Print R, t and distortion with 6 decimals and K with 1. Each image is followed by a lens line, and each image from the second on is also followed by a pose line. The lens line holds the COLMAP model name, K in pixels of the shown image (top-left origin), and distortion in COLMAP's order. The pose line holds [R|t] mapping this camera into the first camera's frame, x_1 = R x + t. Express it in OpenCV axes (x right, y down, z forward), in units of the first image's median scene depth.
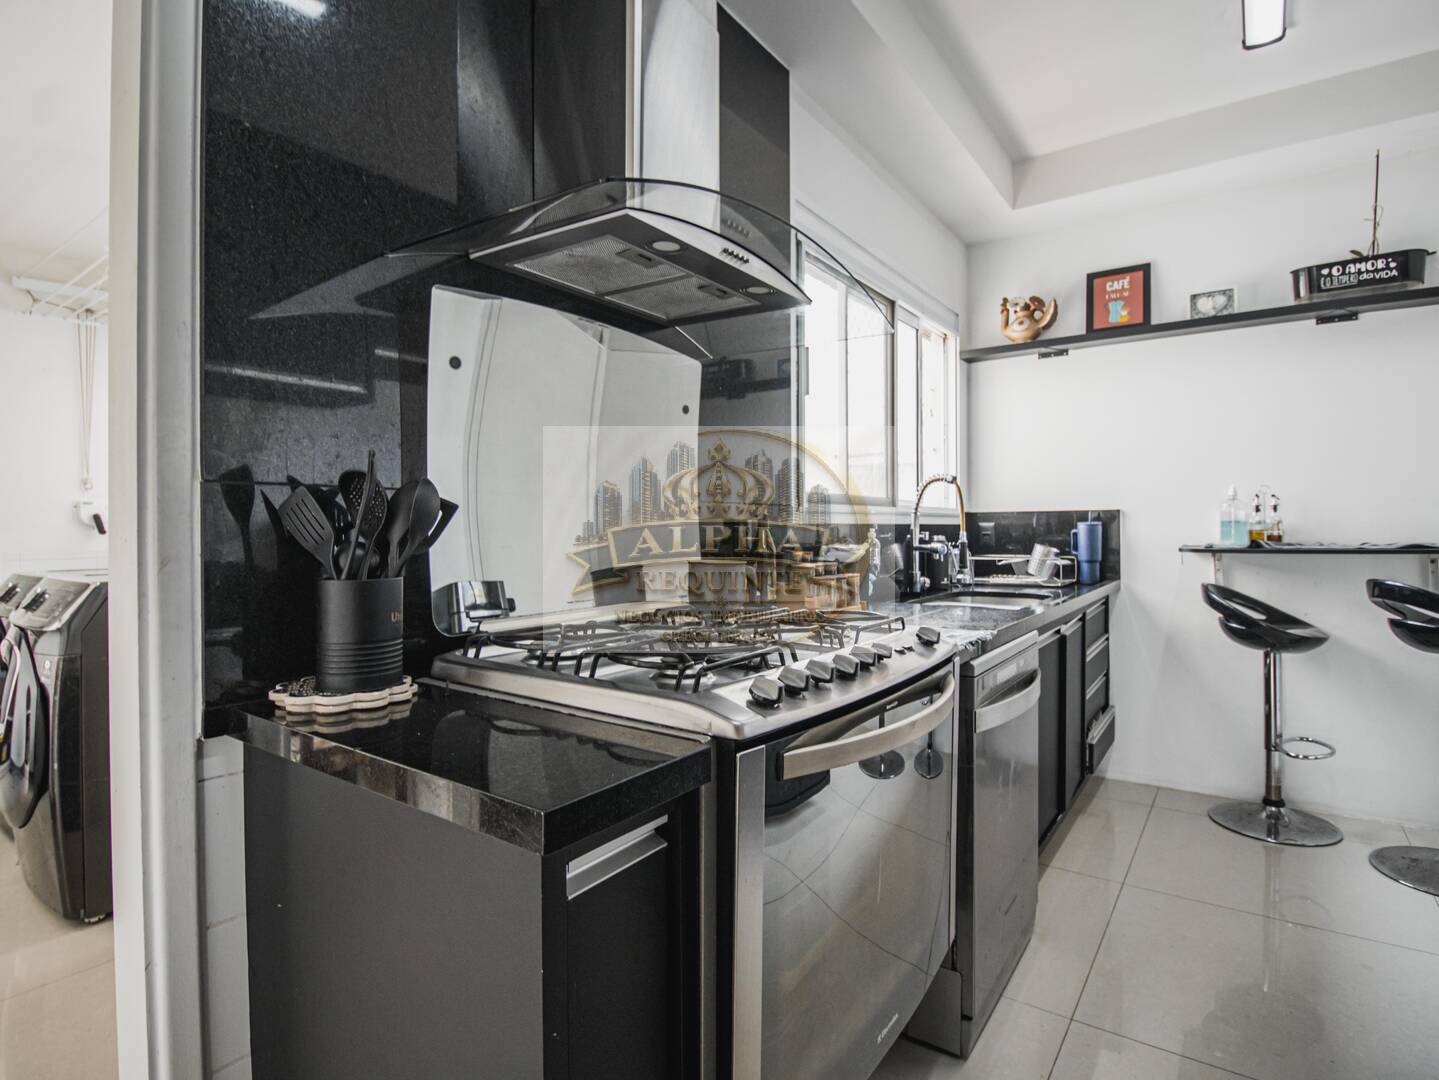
lens RADIAL K [[747.7, 0, 722.1], [0, 747.7, 530.1], [0, 0, 1]] dist [0.003637, -0.016379]
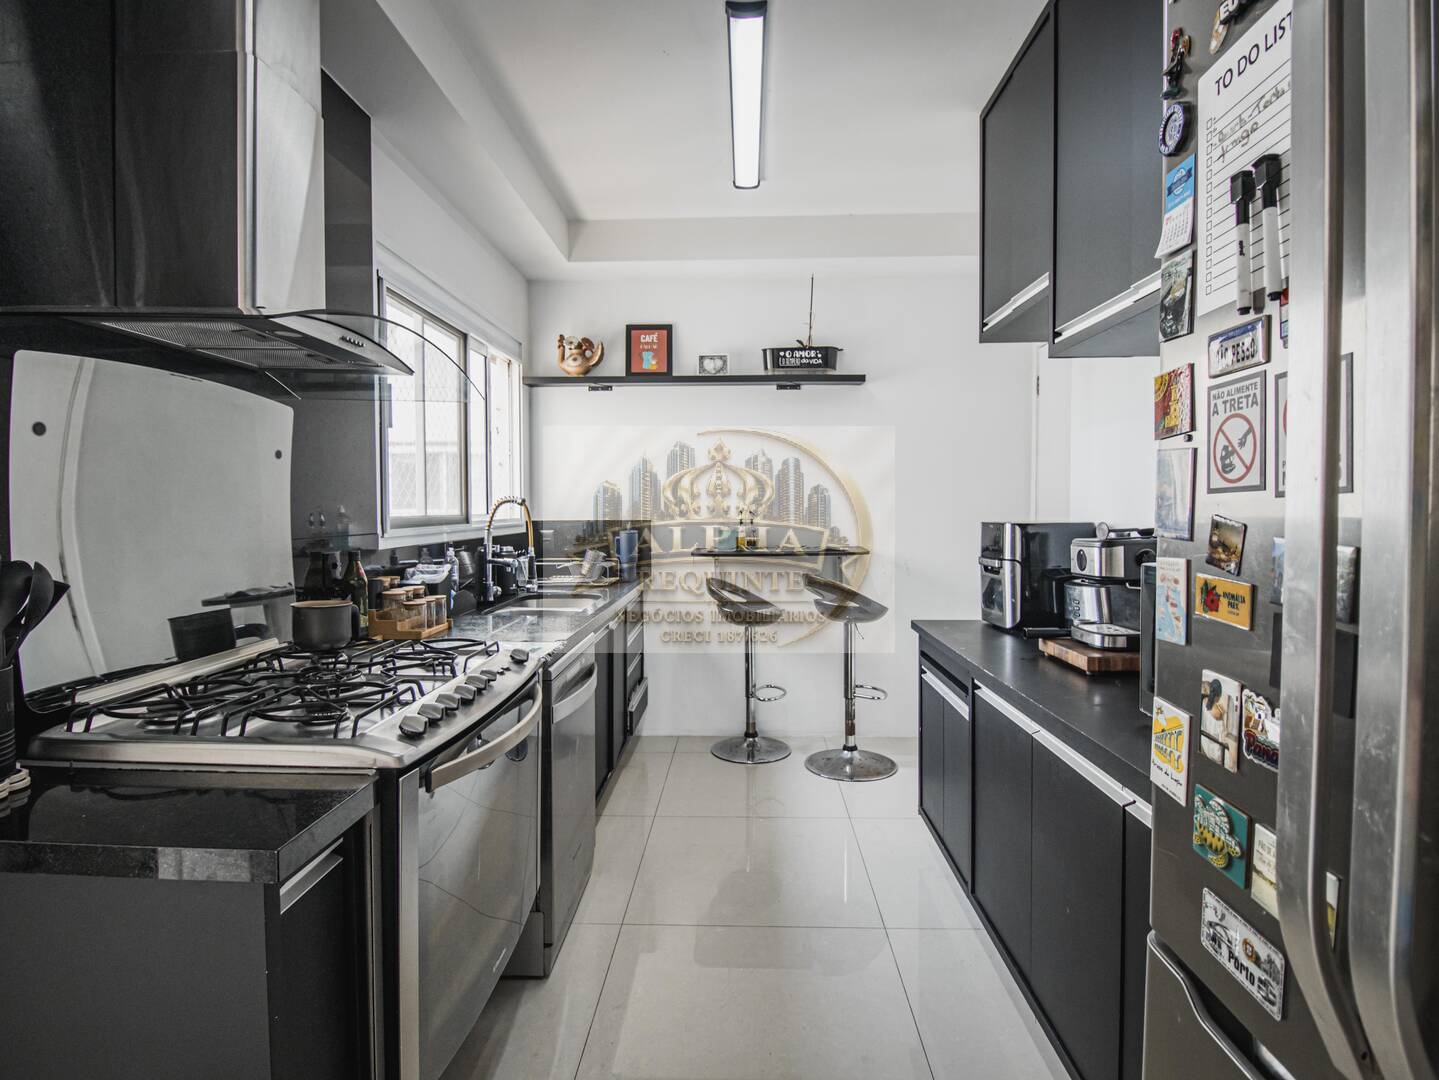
lens RADIAL K [[747.7, 0, 722.1], [0, 747.7, 530.1], [0, 0, 1]] dist [0.003637, -0.016379]
pose [[0.833287, -0.015009, 0.552637, -0.067256], [0.000050, 0.999633, 0.027074, -0.052127], [-0.552840, -0.022533, 0.832982, -0.121129]]
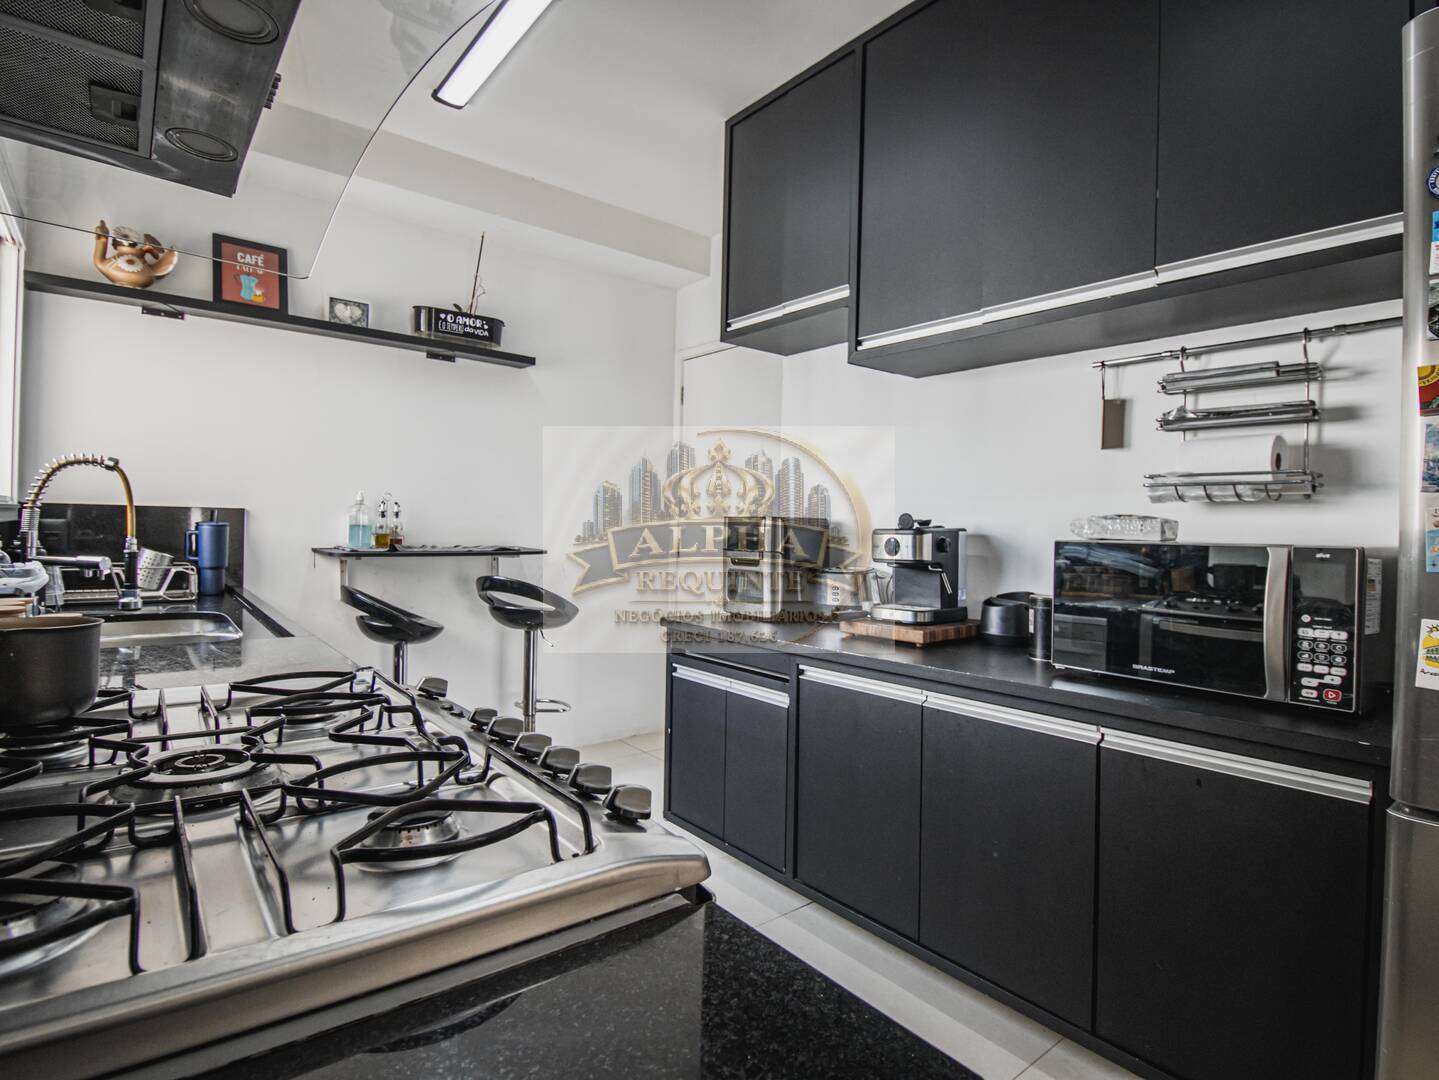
lens RADIAL K [[747.7, 0, 722.1], [0, 747.7, 530.1], [0, 0, 1]] dist [0.003637, -0.016379]
pose [[0.271167, 0.008000, 0.962499, -0.203987], [-0.023822, 0.999715, -0.001598, -0.016533], [-0.962238, -0.022496, 0.271280, 0.239016]]
